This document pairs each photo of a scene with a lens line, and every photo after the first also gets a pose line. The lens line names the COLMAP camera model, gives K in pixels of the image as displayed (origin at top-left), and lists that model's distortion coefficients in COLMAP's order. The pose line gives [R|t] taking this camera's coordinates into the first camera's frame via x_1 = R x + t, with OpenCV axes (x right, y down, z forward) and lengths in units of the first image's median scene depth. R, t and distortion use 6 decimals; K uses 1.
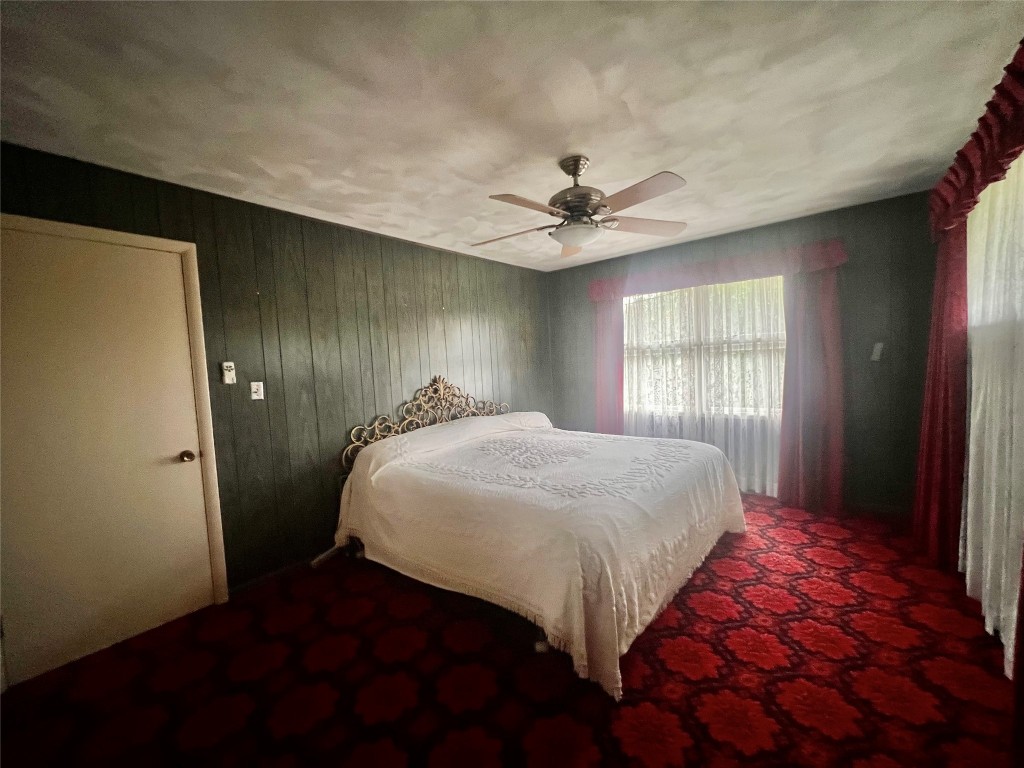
lens RADIAL K [[414.7, 0, 515.1], [0, 414.7, 368.9], [0, 0, 1]] dist [-0.000628, -0.000089]
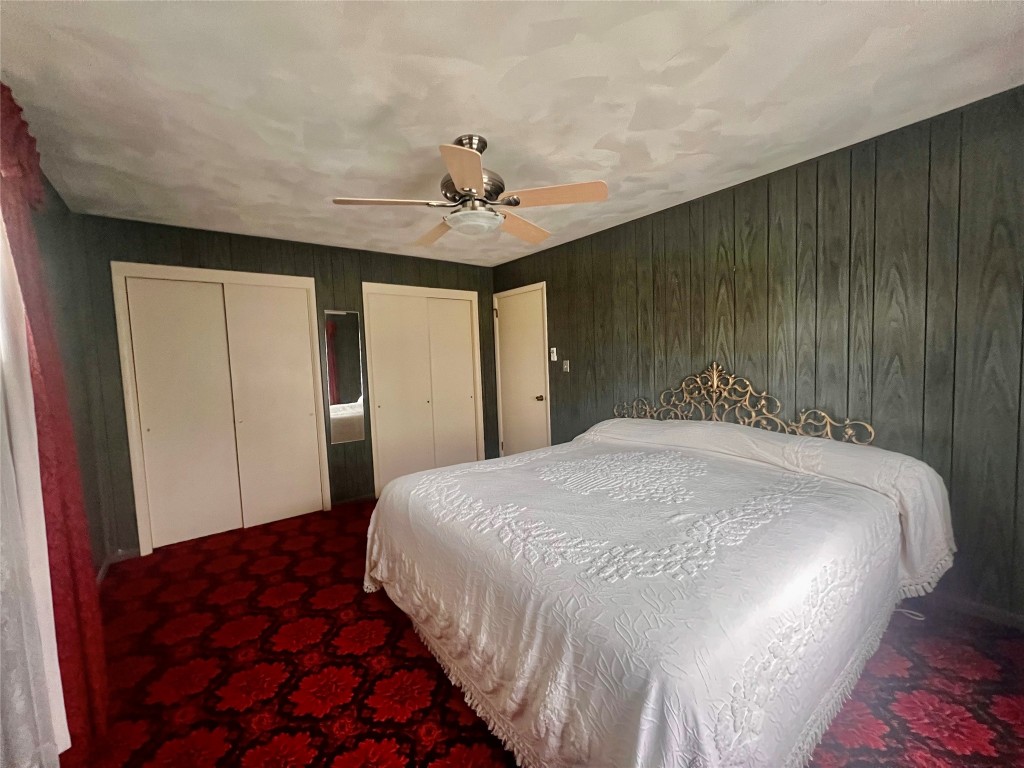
lens RADIAL K [[408.0, 0, 531.4], [0, 408.0, 386.6], [0, 0, 1]] dist [0.000753, 0.000071]
pose [[-0.188361, 0.135759, -0.972671, 1.038211], [0.045565, 0.990541, 0.129429, -0.087582], [0.981042, -0.019941, -0.192765, 1.314664]]
